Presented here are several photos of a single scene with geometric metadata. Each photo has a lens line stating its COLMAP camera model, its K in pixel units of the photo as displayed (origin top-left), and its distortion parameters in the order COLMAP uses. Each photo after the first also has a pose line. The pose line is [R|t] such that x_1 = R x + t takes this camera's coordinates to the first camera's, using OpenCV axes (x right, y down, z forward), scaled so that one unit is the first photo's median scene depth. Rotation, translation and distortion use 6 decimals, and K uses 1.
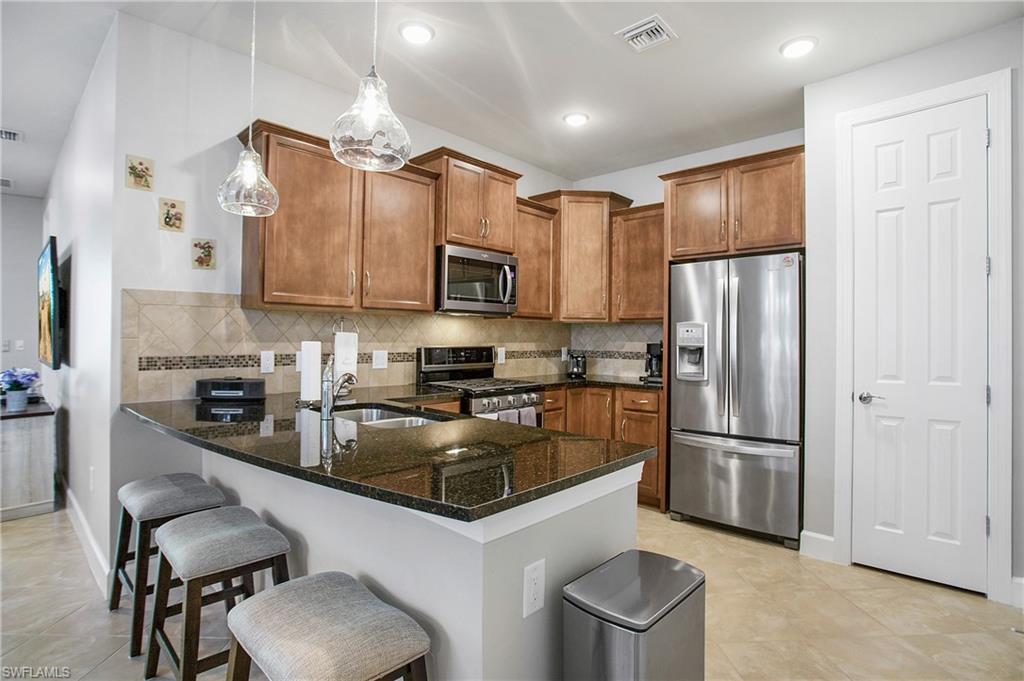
lens RADIAL K [[509.5, 0, 508.4], [0, 509.5, 332.8], [0, 0, 1]] dist [-0.008245, 0.000840]
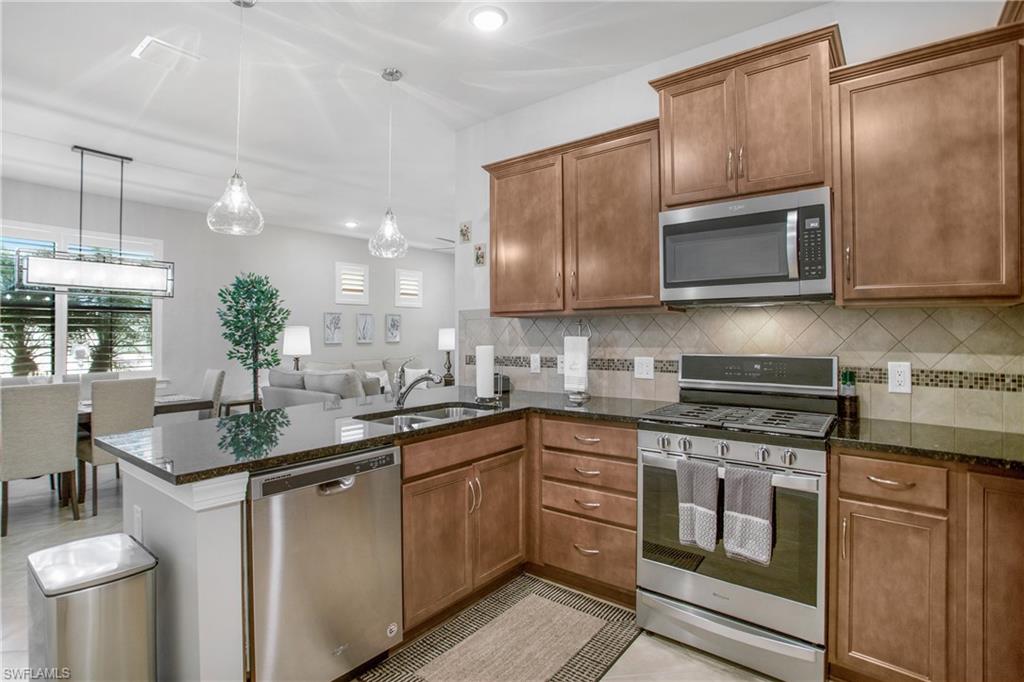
lens RADIAL K [[509.5, 0, 486.5], [0, 509.5, 340.5], [0, 0, 1]] dist [-0.008245, 0.000840]
pose [[0.090116, -0.008195, -0.995898, 0.559498], [0.009955, 0.999924, -0.007327, 0.011147], [0.995881, -0.009254, 0.090191, 0.669108]]
